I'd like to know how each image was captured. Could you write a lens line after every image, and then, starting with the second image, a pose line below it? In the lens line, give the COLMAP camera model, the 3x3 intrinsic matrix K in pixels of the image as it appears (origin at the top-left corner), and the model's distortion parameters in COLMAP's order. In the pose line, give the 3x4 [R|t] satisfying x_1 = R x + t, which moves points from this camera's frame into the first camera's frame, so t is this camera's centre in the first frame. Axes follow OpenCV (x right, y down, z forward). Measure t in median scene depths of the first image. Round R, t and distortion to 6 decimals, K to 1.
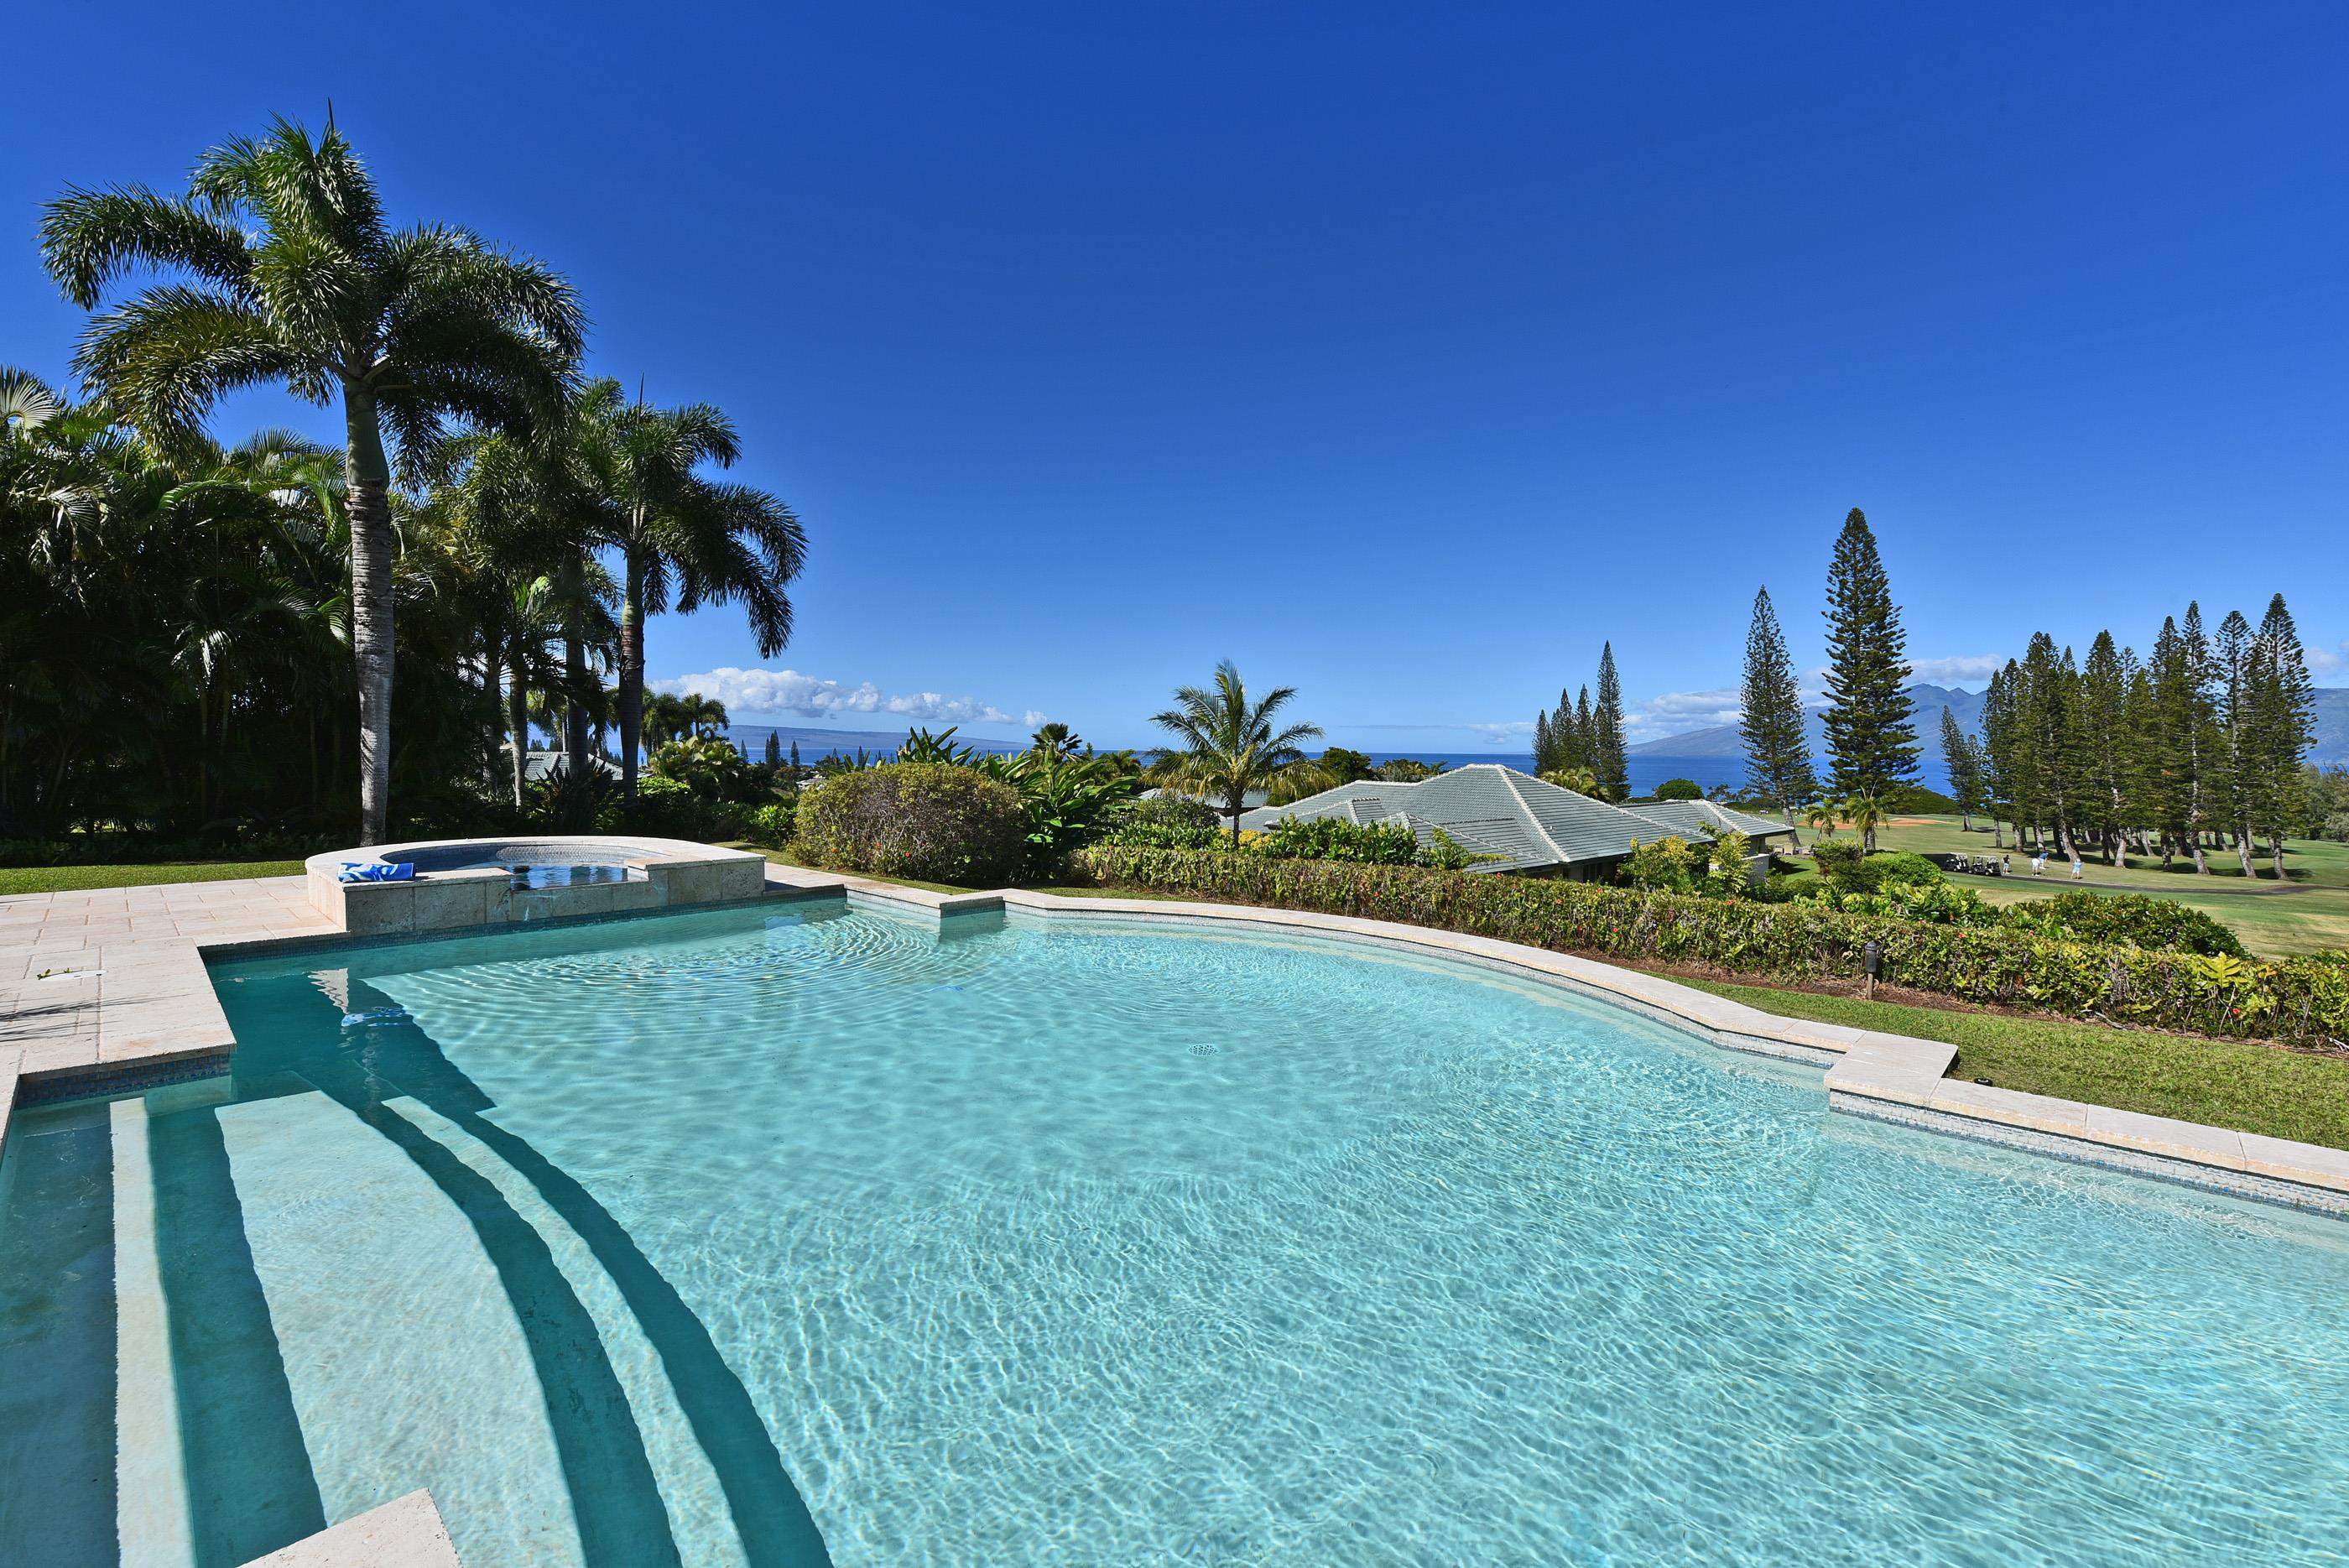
lens RADIAL K [[1022.8, 0, 1174.5], [0, 1022.8, 784.0], [0, 0, 1]] dist [-0.008408, -0.000229]
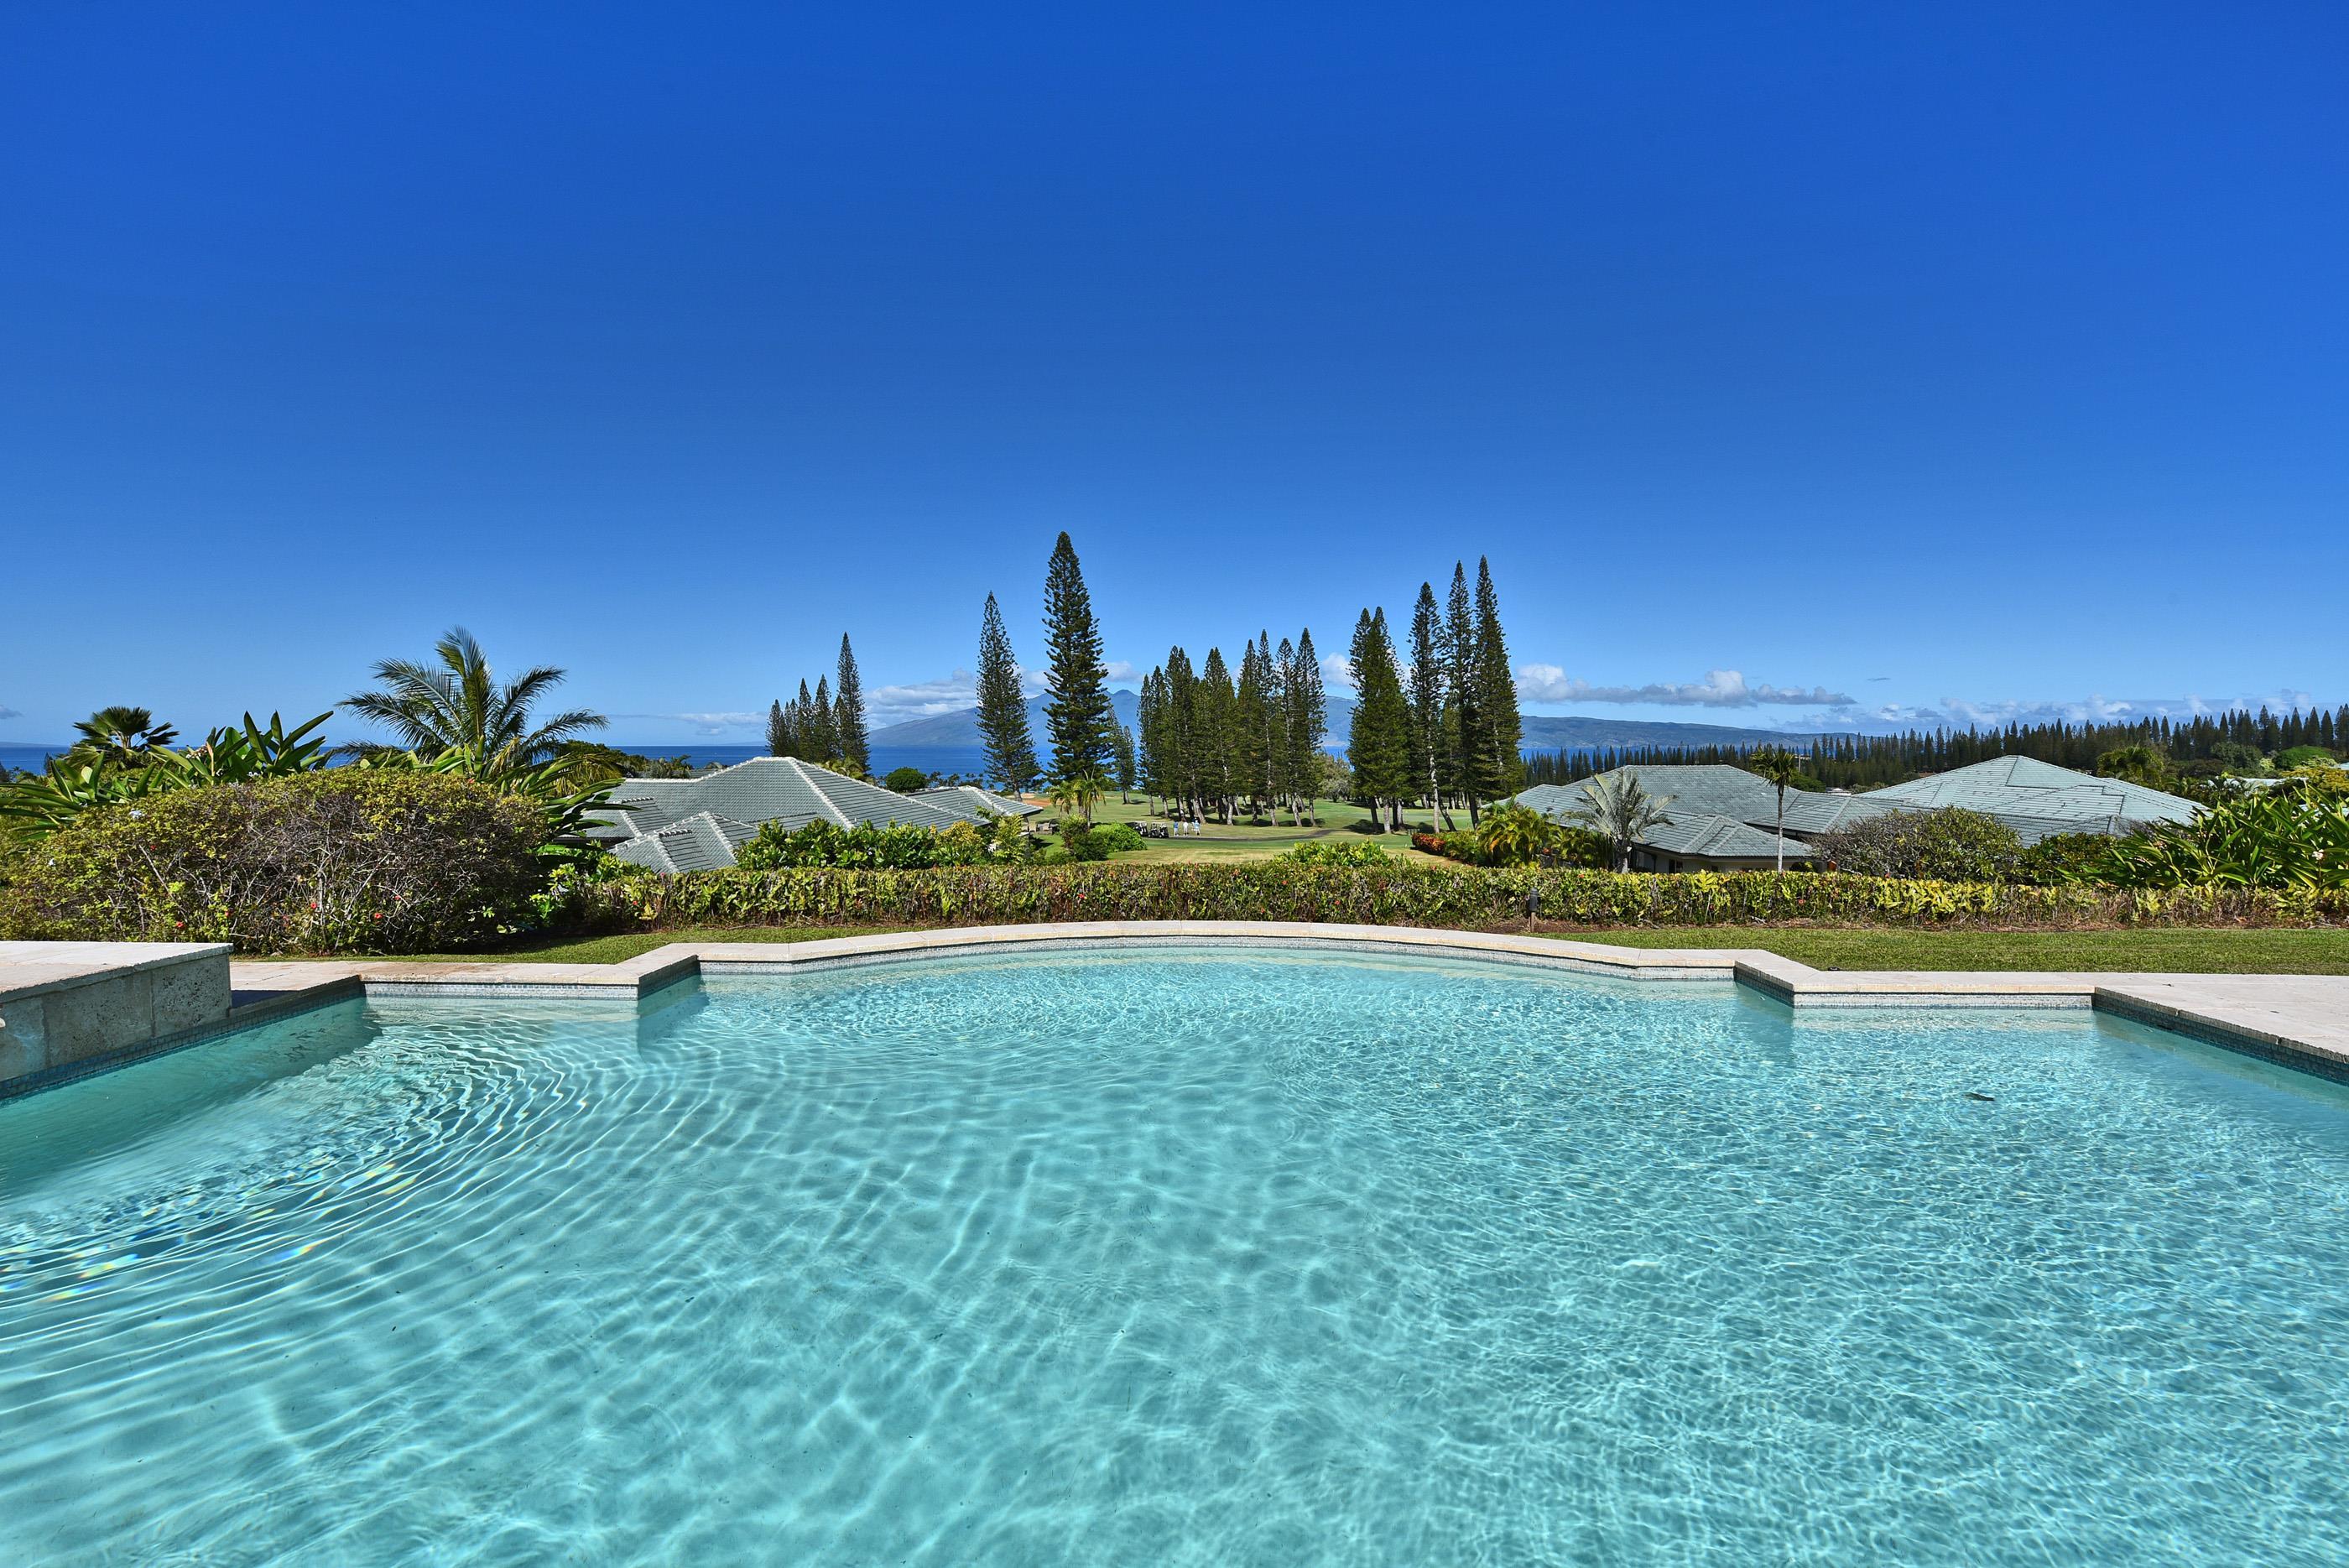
lens RADIAL K [[1041.7, 0, 1174.5], [0, 1041.7, 784.0], [0, 0, 1]] dist [-0.002171, 0.000002]
pose [[0.741662, -0.035466, 0.669836, -0.048132], [0.030042, 0.999355, 0.019650, -0.001493], [-0.670101, 0.005550, 0.742249, 0.029009]]
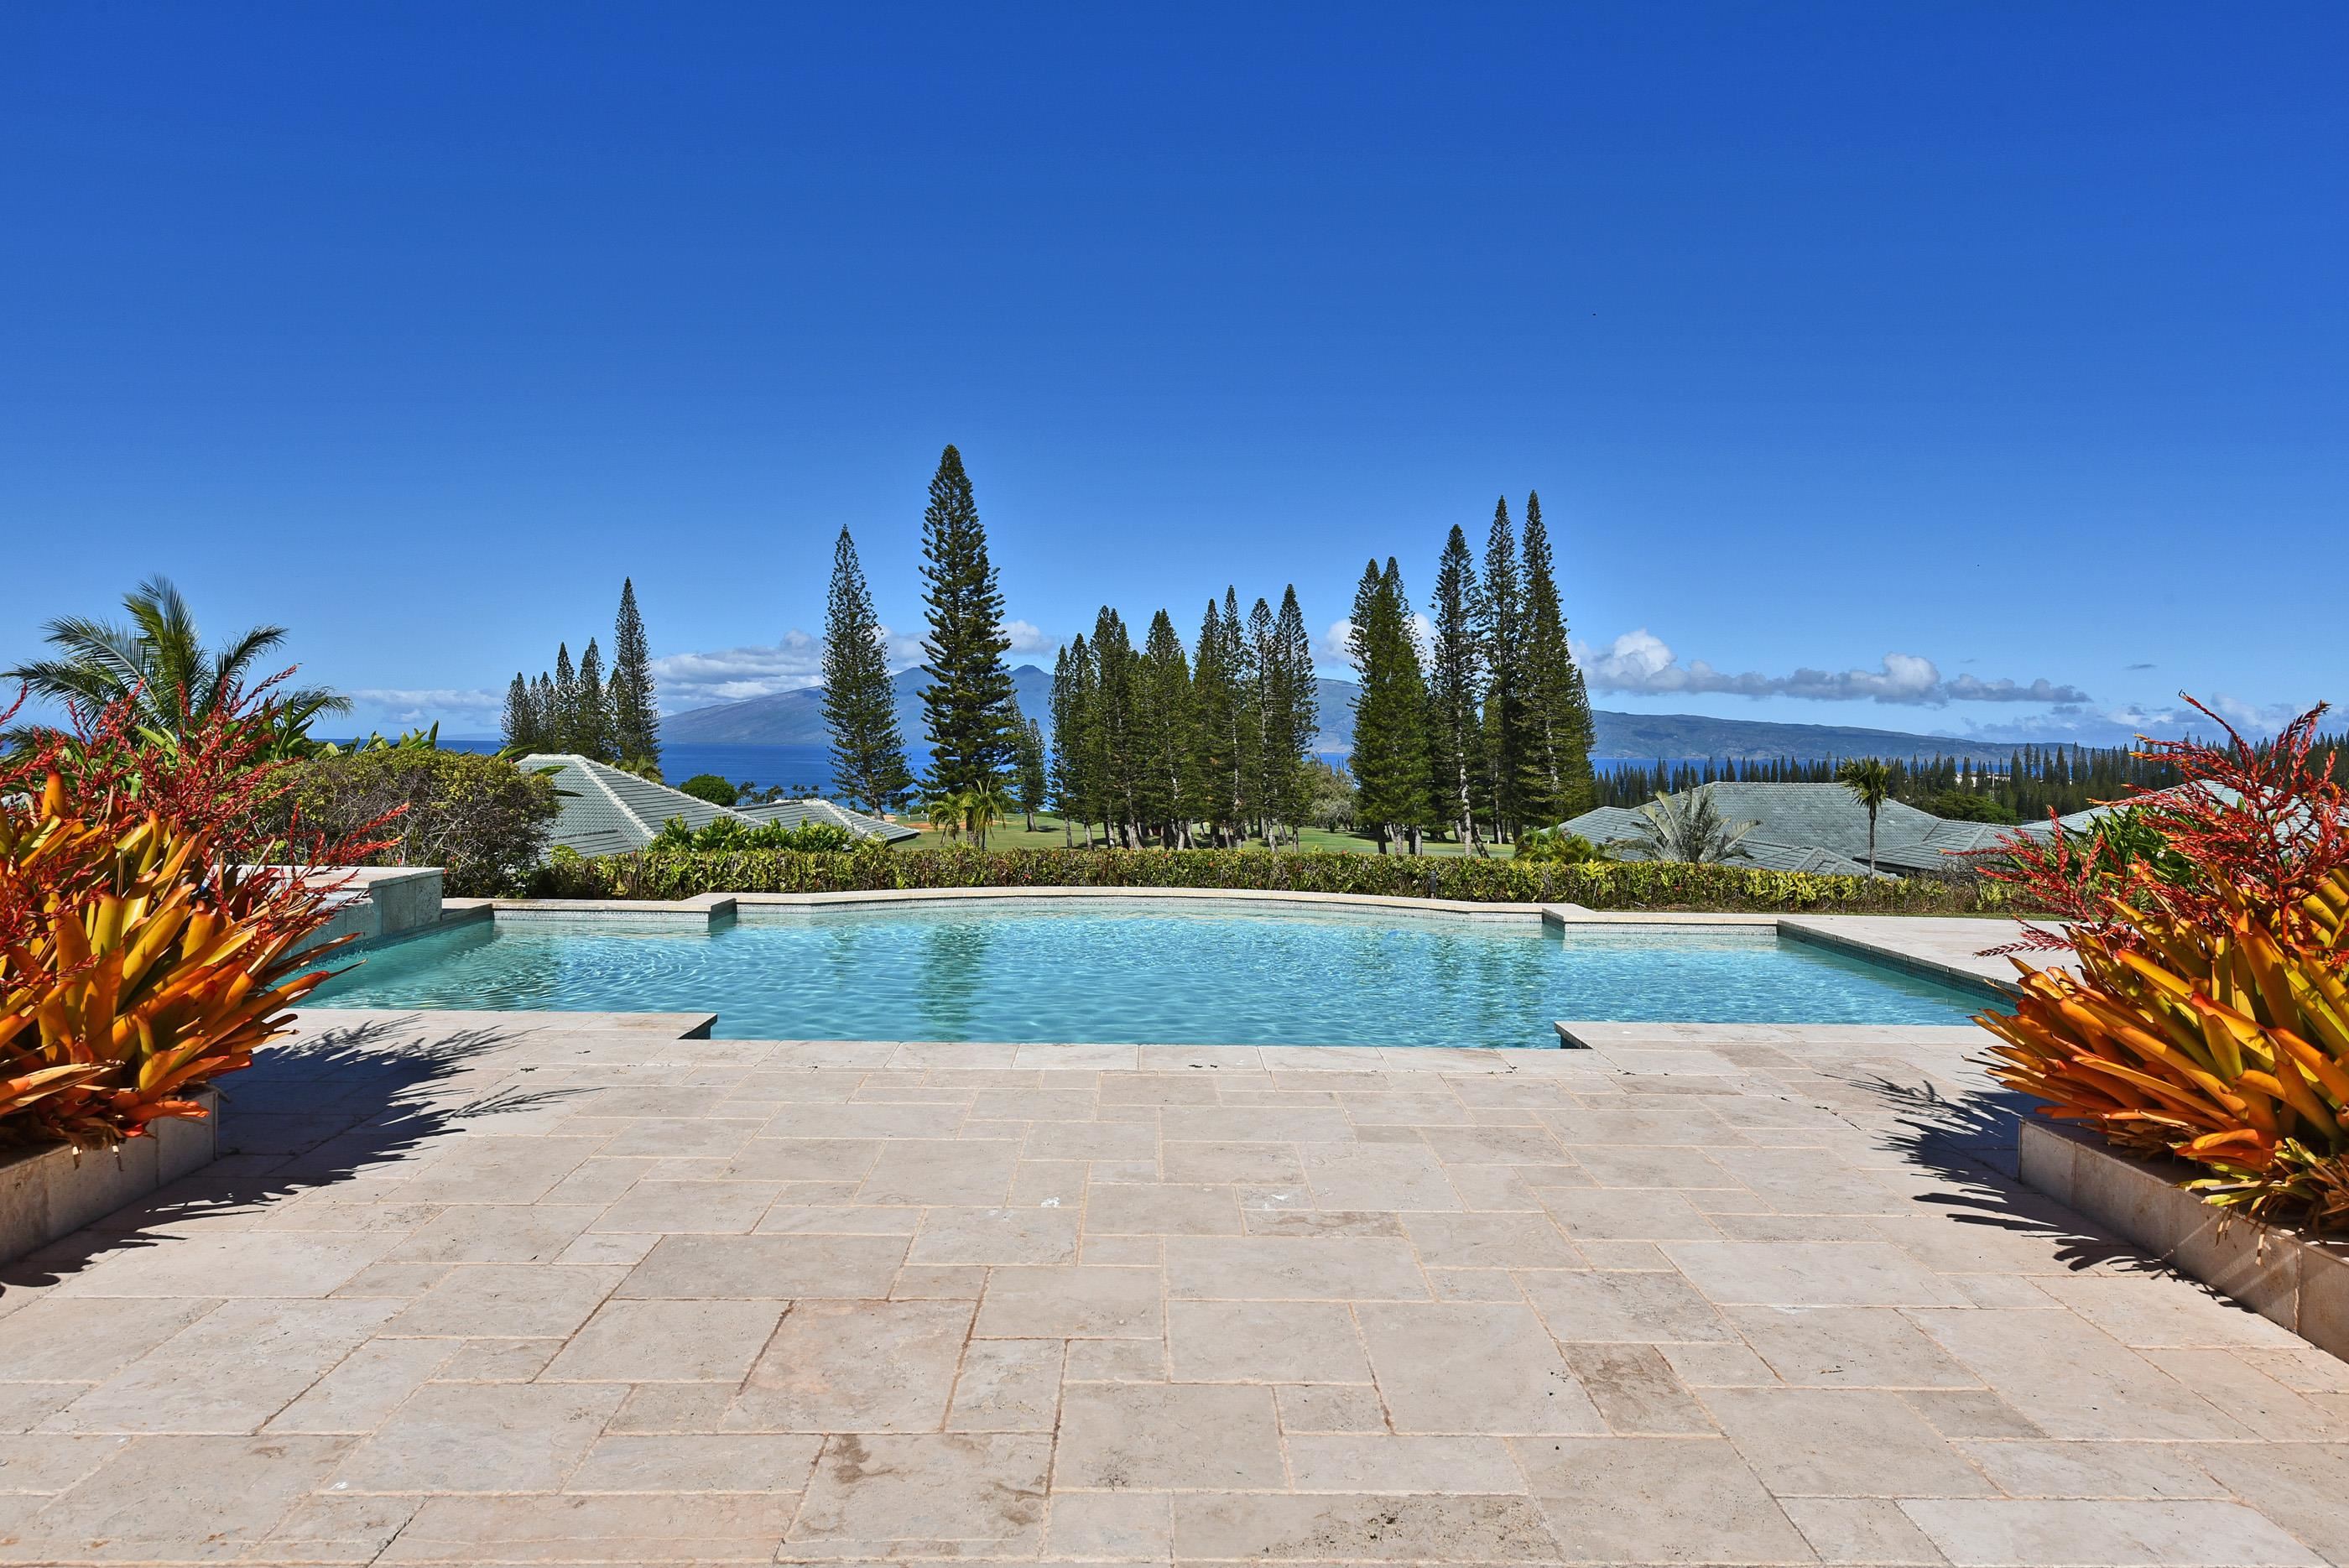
lens RADIAL K [[1556.2, 0, 1174.5], [0, 1556.2, 784.0], [0, 0, 1]] dist [0.007218, 0.001380]
pose [[0.709329, -0.016767, 0.704678, -0.101752], [0.017453, 0.999828, 0.006222, 0.000988], [-0.704661, 0.007885, 0.709500, -0.027966]]
